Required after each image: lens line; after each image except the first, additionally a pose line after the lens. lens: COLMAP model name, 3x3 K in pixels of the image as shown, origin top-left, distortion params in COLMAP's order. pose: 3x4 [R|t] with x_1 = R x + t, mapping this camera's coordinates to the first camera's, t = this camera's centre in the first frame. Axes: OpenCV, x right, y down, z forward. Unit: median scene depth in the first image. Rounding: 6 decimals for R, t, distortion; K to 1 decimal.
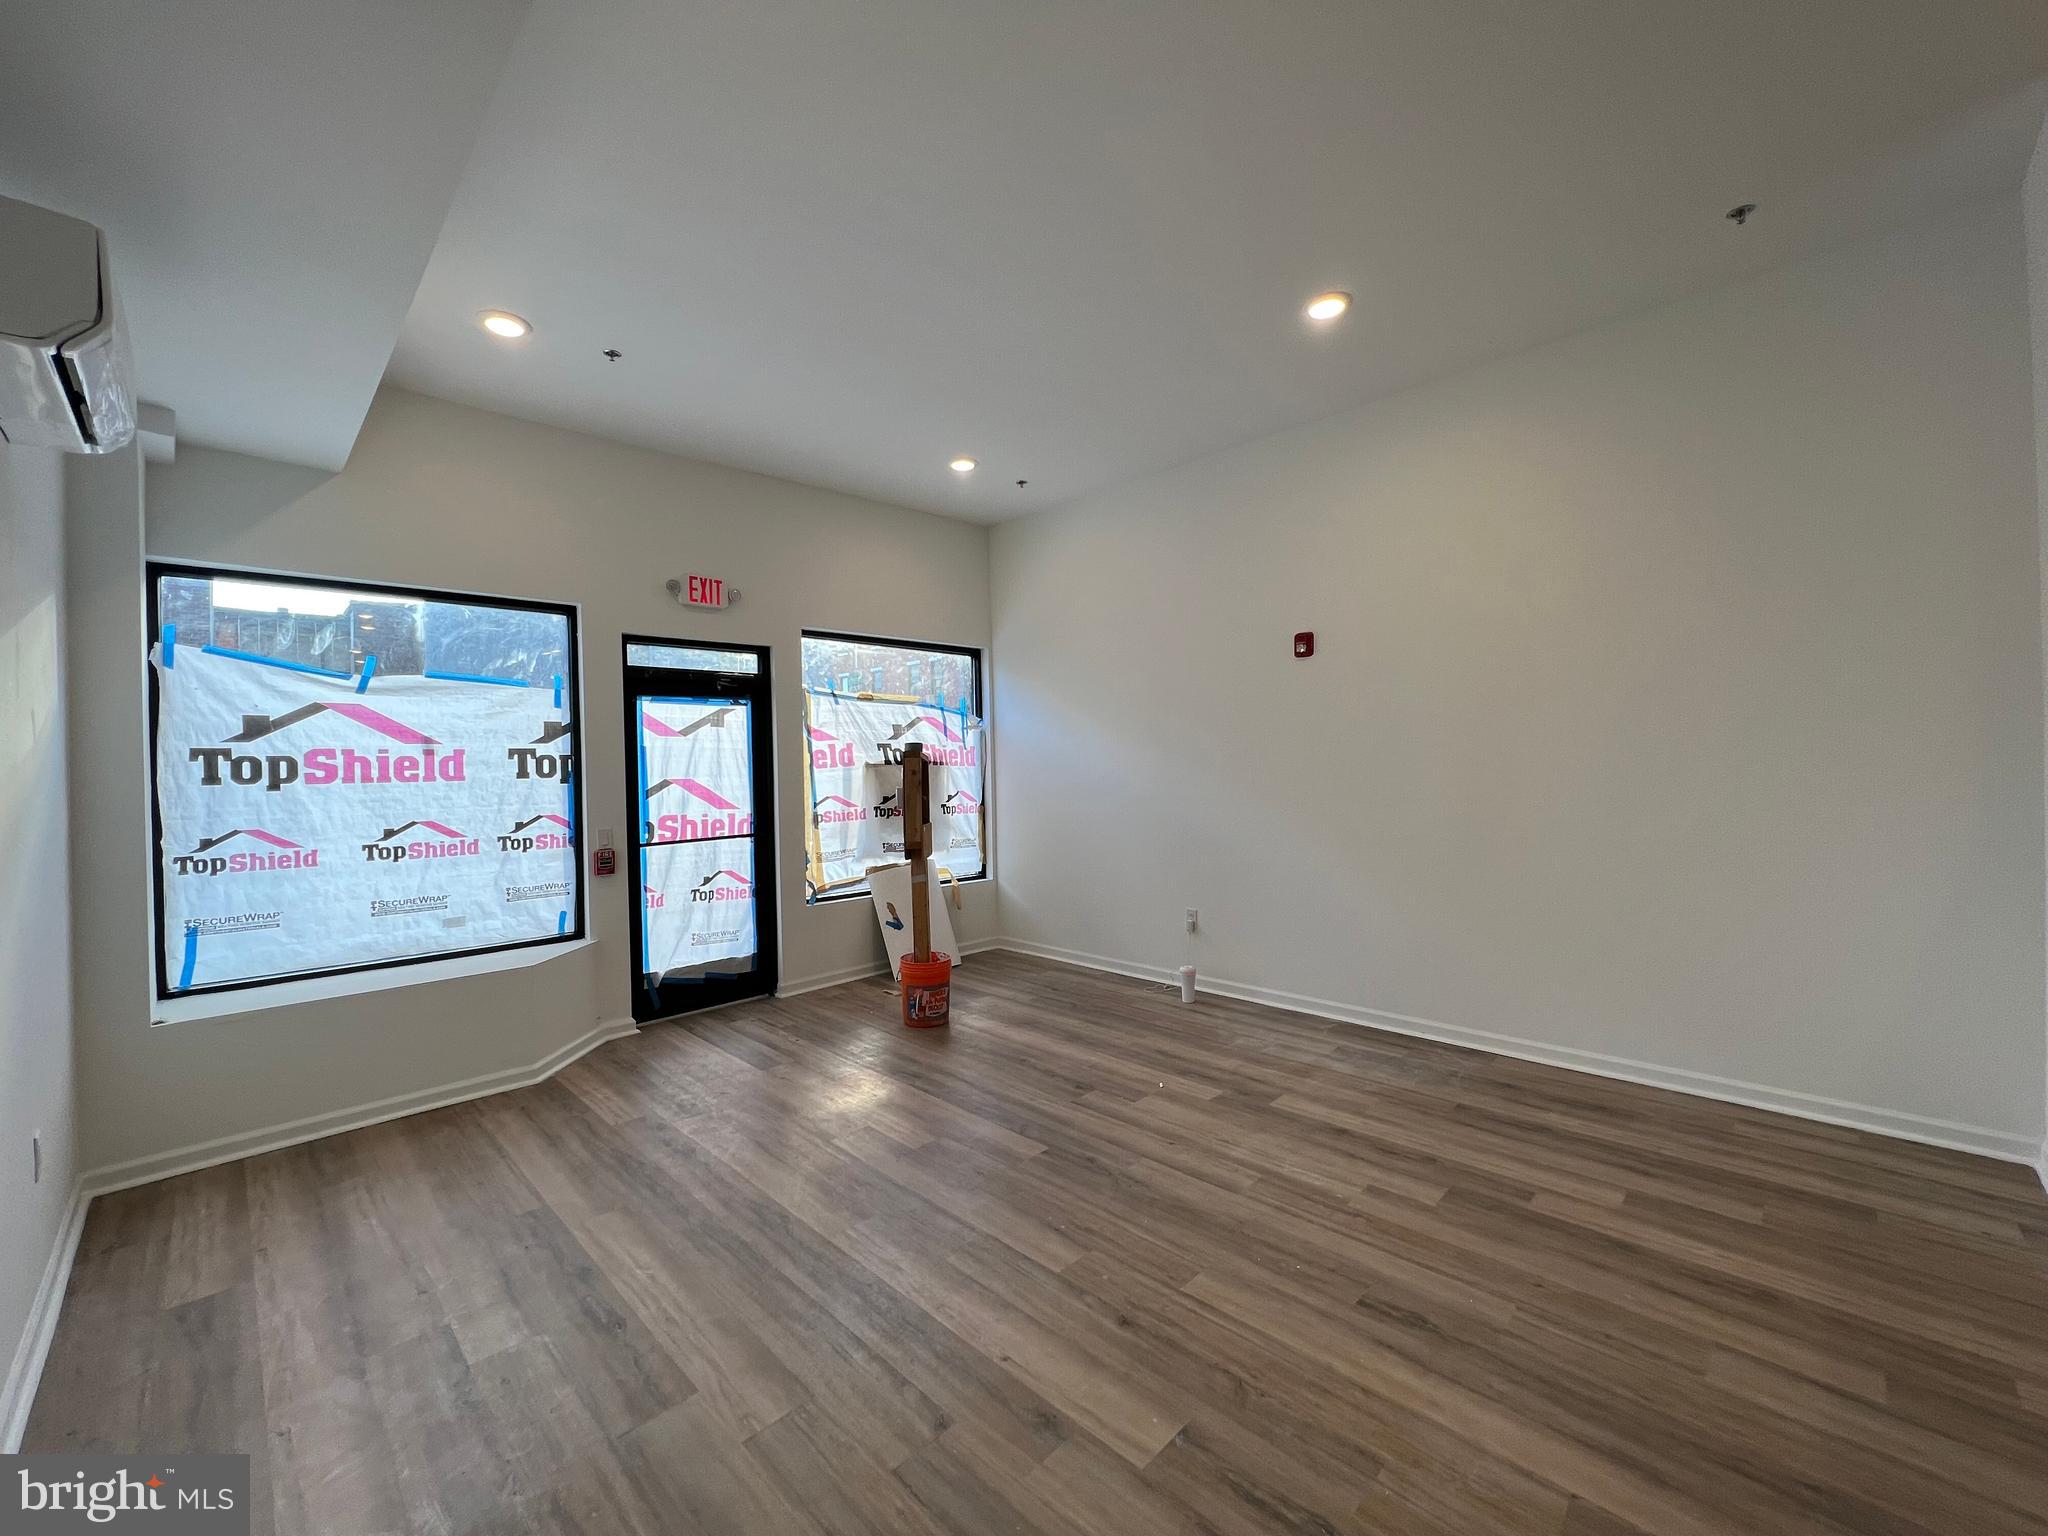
lens RADIAL K [[814.3, 0, 1019.5], [0, 814.3, 764.7], [0, 0, 1]] dist [-0.001211, -0.000004]
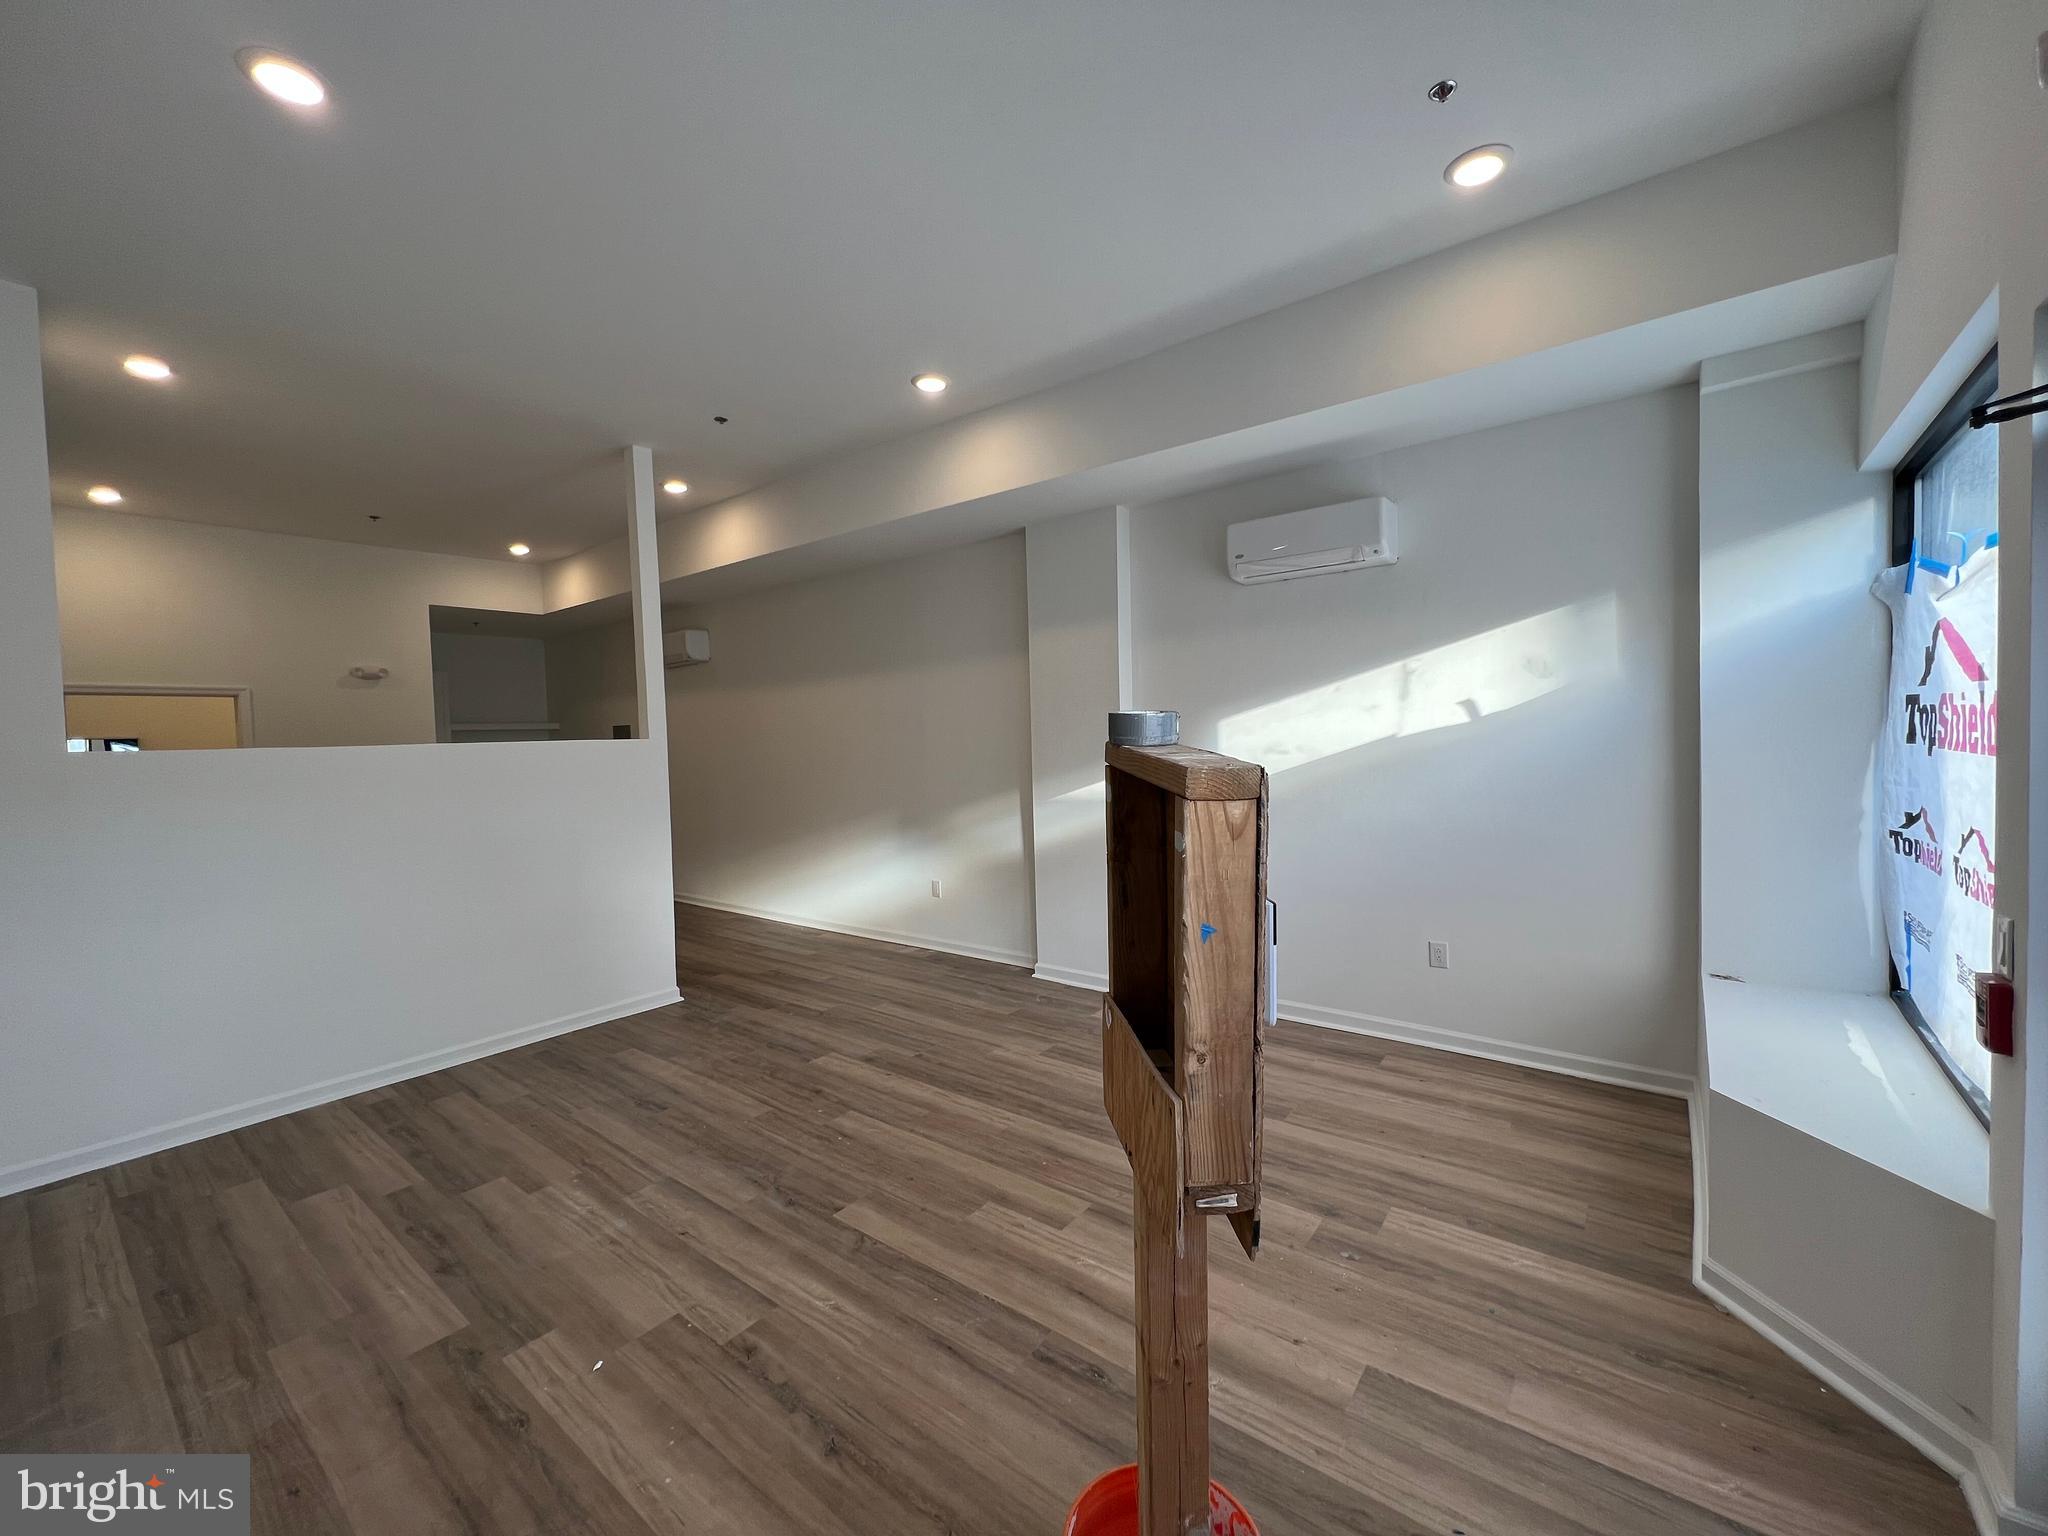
lens RADIAL K [[814.3, 0, 1019.5], [0, 814.3, 764.7], [0, 0, 1]] dist [-0.001211, -0.000004]
pose [[-0.990437, 0.056541, -0.125848, -0.074728], [0.052292, 0.997953, 0.036816, -0.029127], [0.127672, 0.029883, -0.991366, 1.772382]]
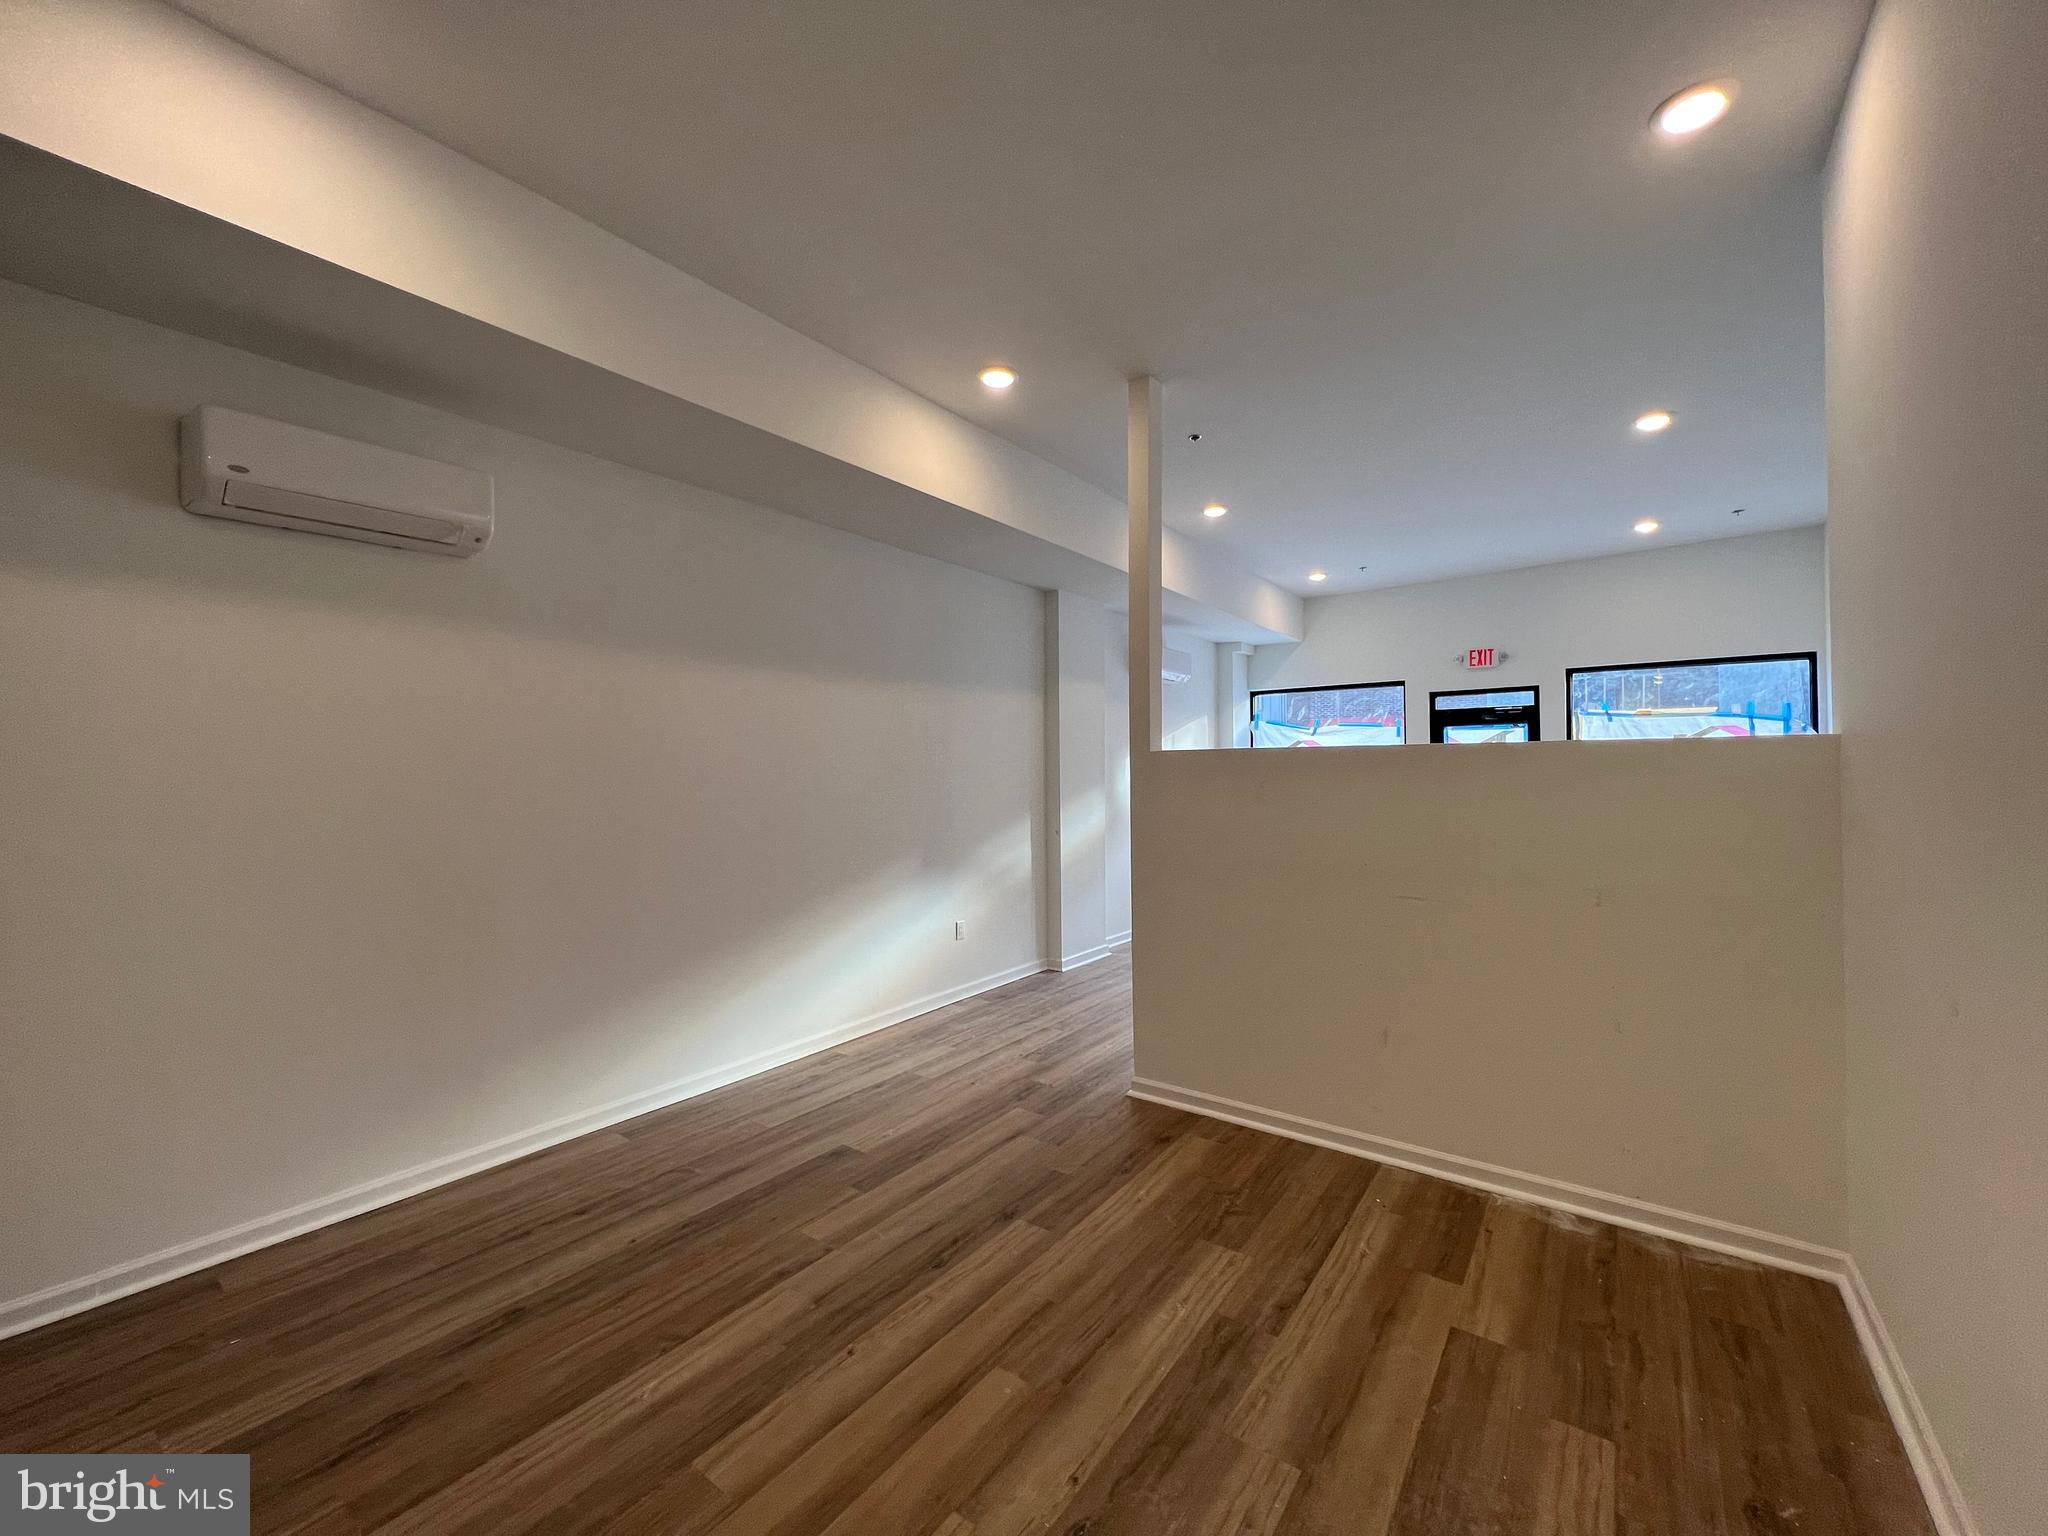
lens RADIAL K [[814.3, 0, 1019.5], [0, 814.3, 764.7], [0, 0, 1]] dist [-0.001211, -0.000004]
pose [[0.150002, 0.014173, -0.988584, 1.537847], [0.006229, 0.999864, 0.015280, -0.055290], [0.988666, -0.008450, 0.149893, -0.170970]]
